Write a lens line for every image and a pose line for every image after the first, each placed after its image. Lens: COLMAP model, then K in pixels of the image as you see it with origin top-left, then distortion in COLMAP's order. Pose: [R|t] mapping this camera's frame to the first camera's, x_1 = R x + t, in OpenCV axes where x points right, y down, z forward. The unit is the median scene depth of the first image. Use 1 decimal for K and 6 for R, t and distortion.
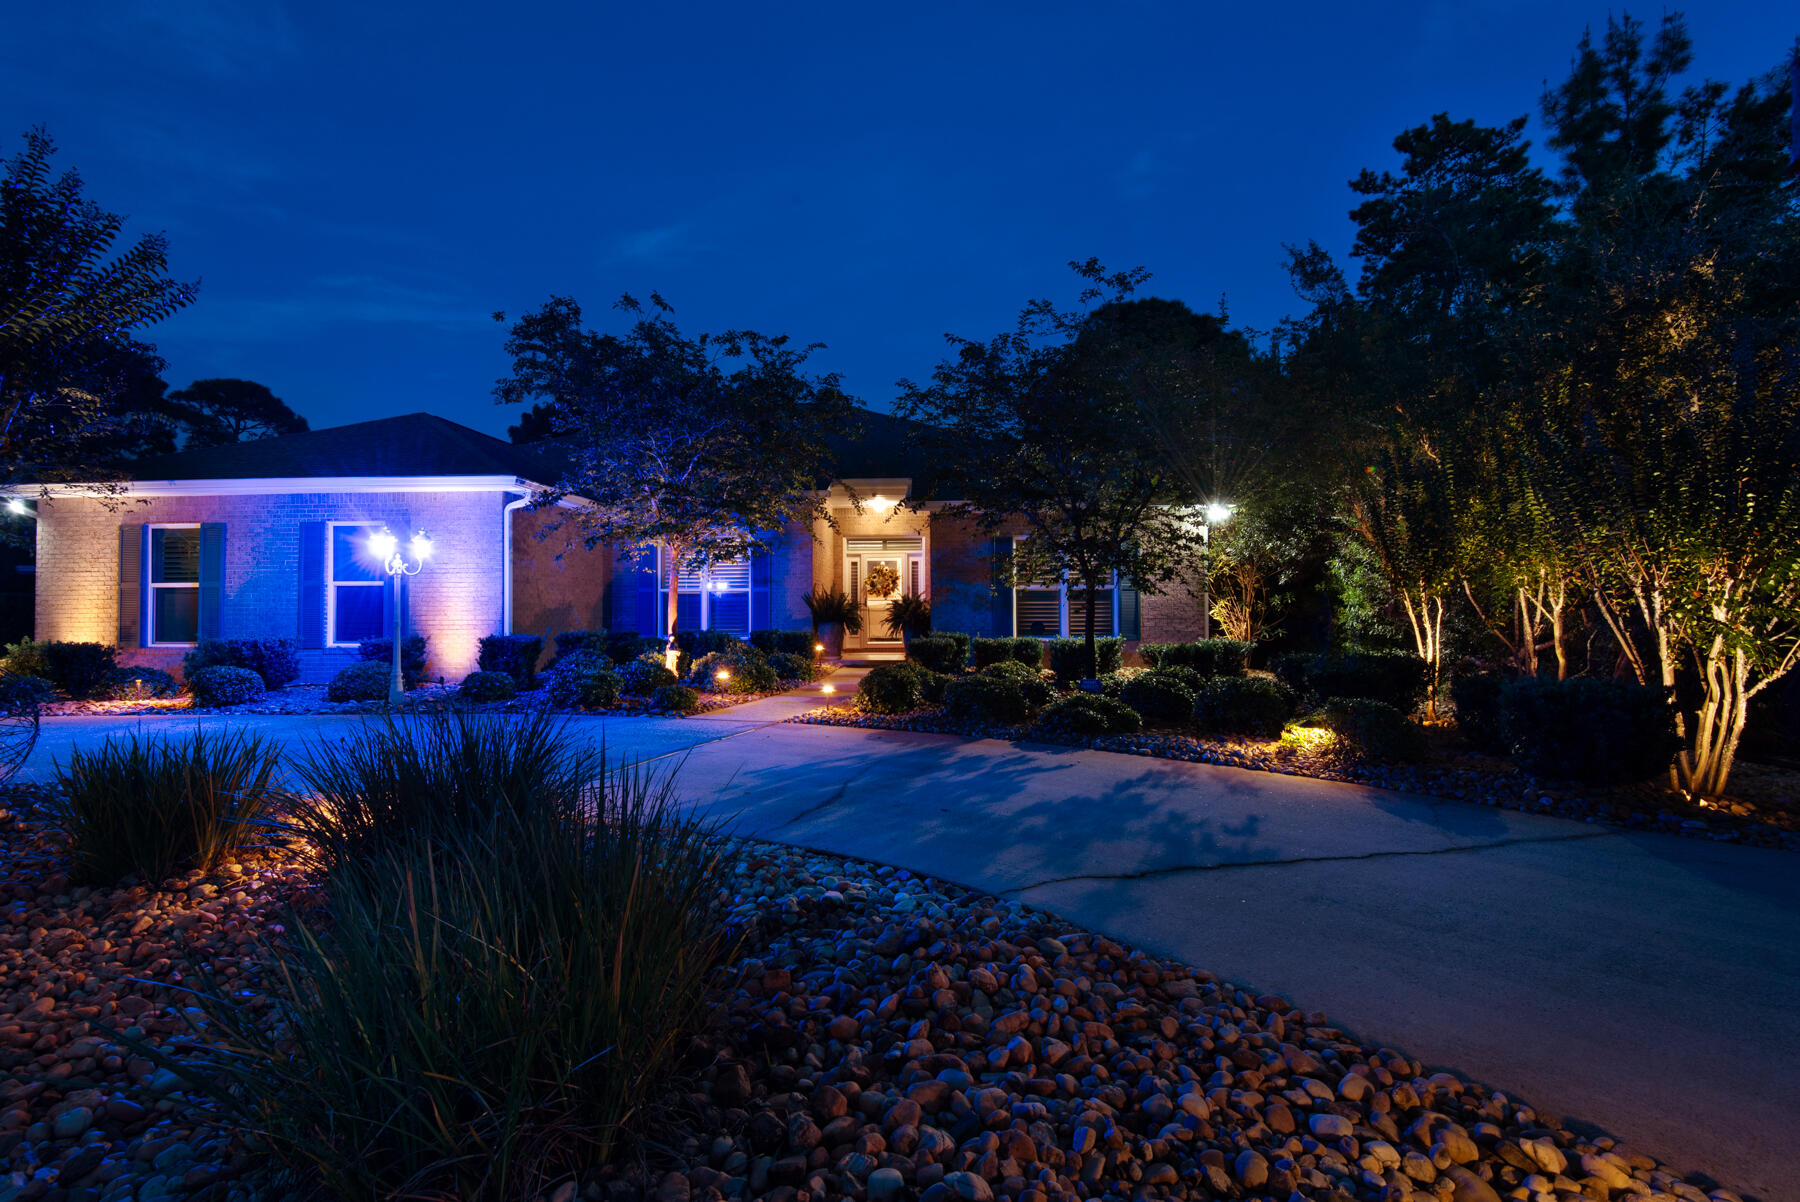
lens RADIAL K [[842.2, 0, 900.0], [0, 842.2, 601.0], [0, 0, 1]] dist [0.008742, -0.008500]
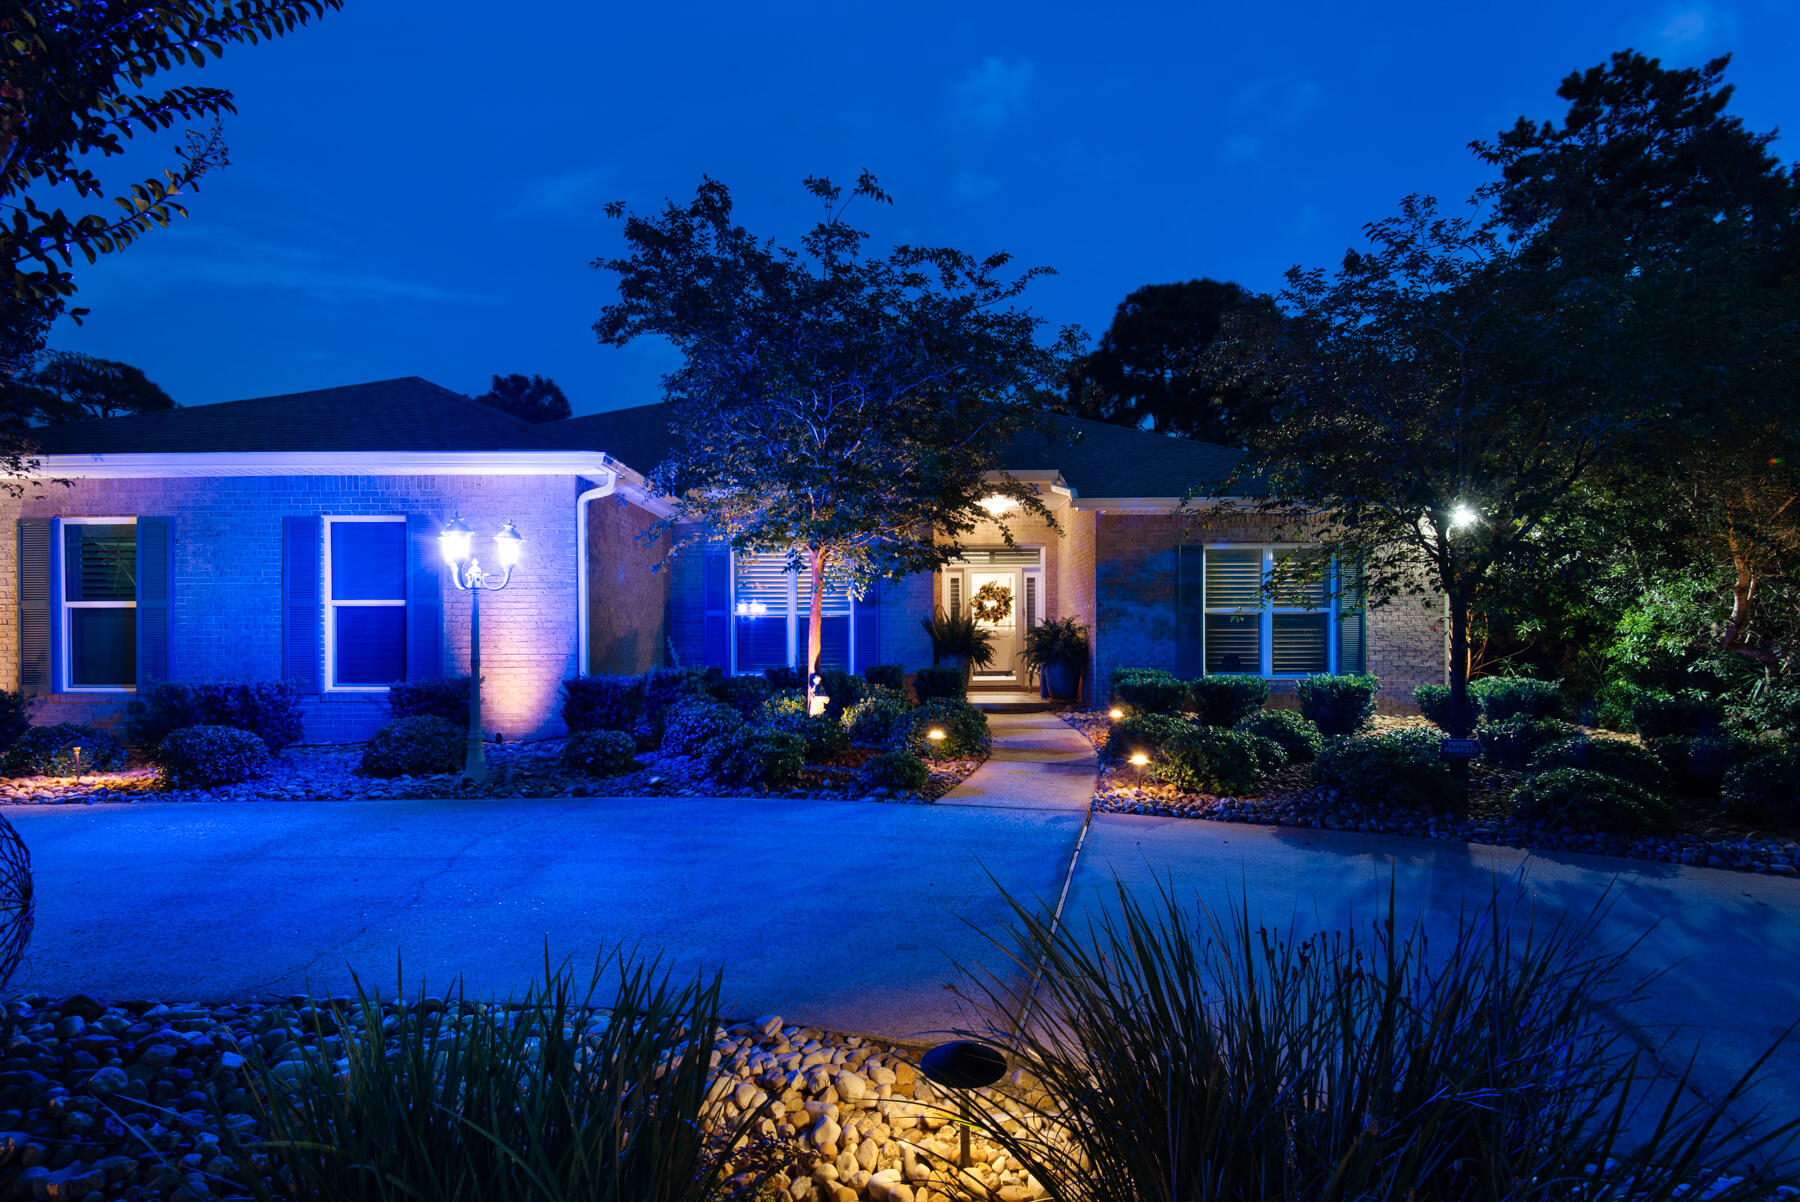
lens RADIAL K [[916.6, 0, 897.5], [0, 916.6, 654.8], [0, 0, 1]] dist [-0.006714, -0.000340]
pose [[0.998317, -0.000176, 0.057995, -0.237044], [-0.001707, 0.999474, 0.032401, -0.002714], [-0.057970, -0.032445, 0.997791, 0.196642]]
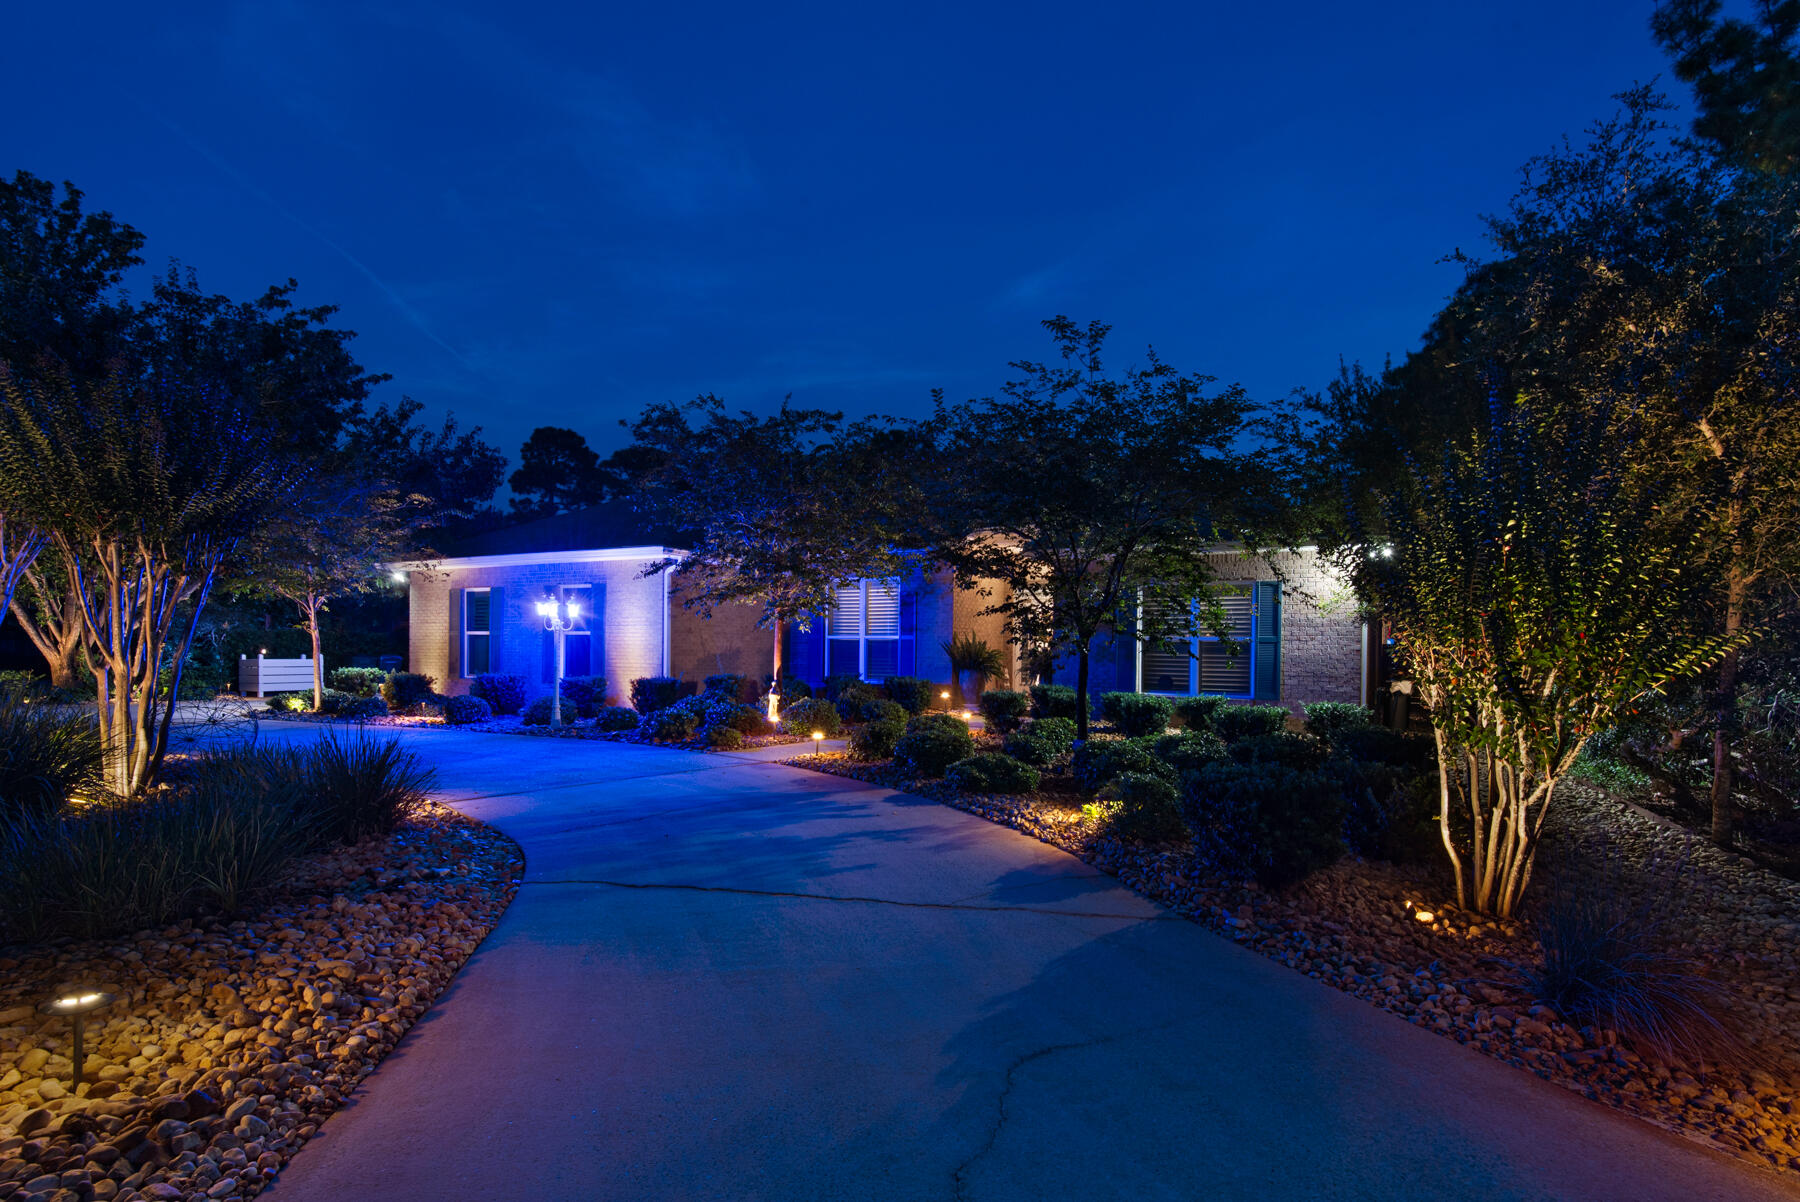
lens RADIAL K [[916.6, 0, 897.5], [0, 916.6, 654.8], [0, 0, 1]] dist [-0.006714, -0.000340]
pose [[0.902783, 0.017141, -0.429754, 0.390517], [-0.007039, 0.999661, 0.025086, -0.025673], [0.430038, -0.019622, 0.902598, -0.043598]]
